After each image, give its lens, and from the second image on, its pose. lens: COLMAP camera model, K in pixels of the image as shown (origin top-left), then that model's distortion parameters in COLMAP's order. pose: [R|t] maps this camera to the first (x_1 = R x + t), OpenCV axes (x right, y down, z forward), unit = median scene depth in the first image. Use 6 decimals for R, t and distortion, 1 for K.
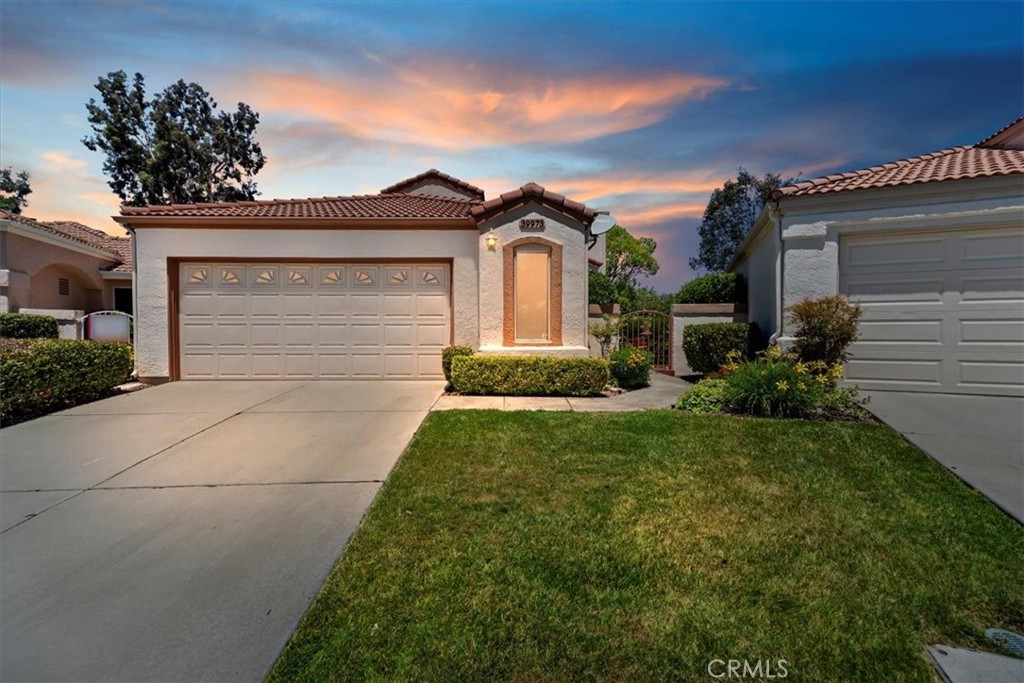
lens RADIAL K [[421.6, 0, 516.4], [0, 421.6, 341.6], [0, 0, 1]] dist [0.000299, 0.000325]
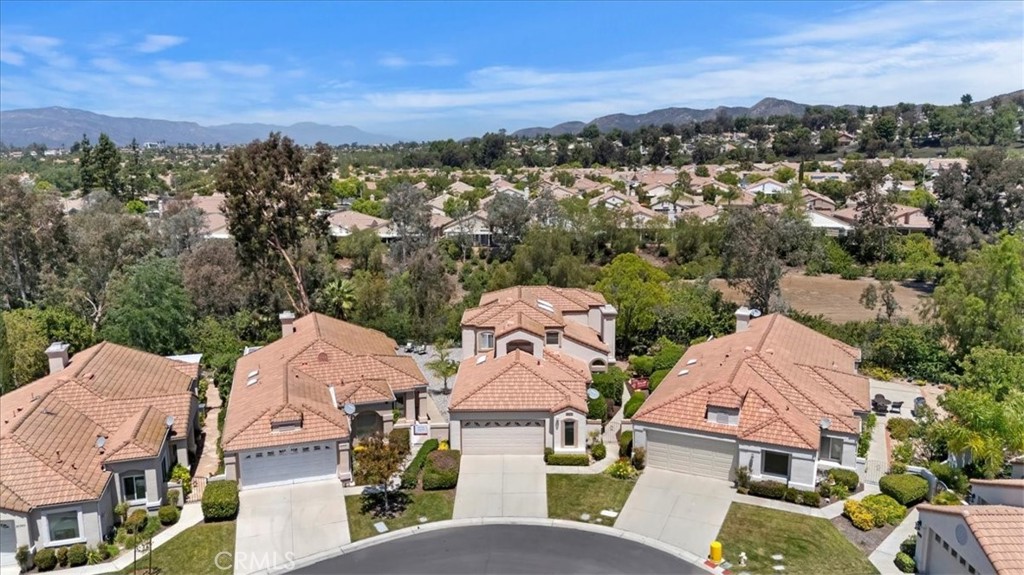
lens RADIAL K [[769.7, 0, 512.0], [0, 769.7, 287.5], [0, 0, 1]] dist [0.093567, -0.101929]
pose [[0.999264, -0.001812, -0.038323, -0.184614], [0.008093, 0.986364, 0.164378, -2.315604], [0.037503, -0.164567, 0.985653, -5.002900]]
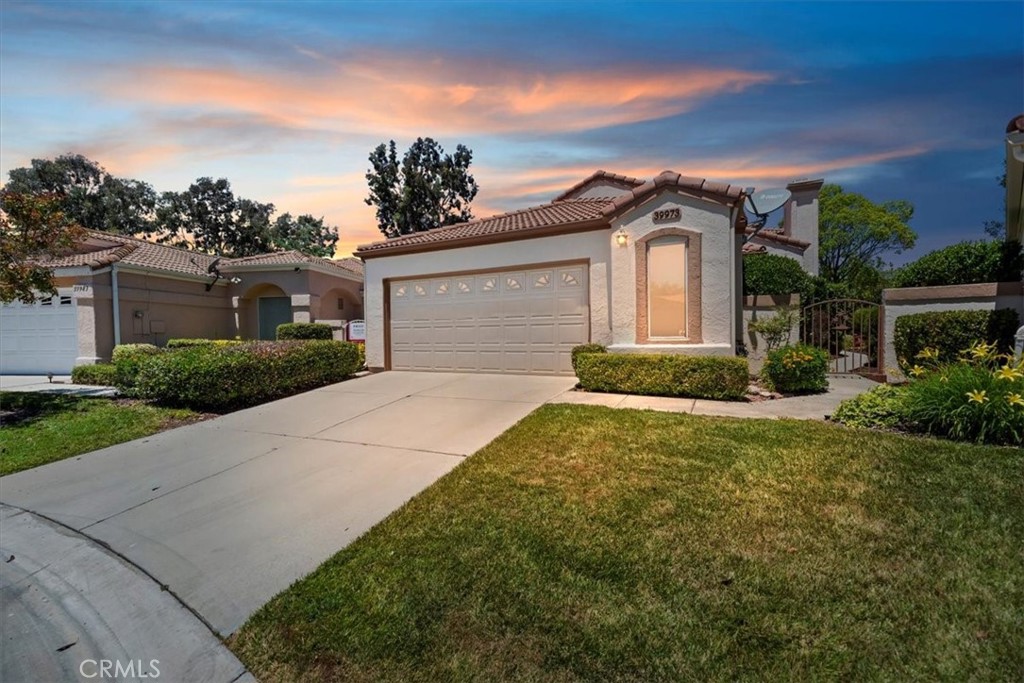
lens RADIAL K [[418.1, 0, 510.0], [0, 418.1, 345.3], [0, 0, 1]] dist [-0.000251, 0.000559]
pose [[0.883578, -0.001524, -0.468282, 0.165209], [0.006553, 0.999937, 0.009110, 0.003158], [0.468238, -0.011118, 0.883532, 0.004793]]
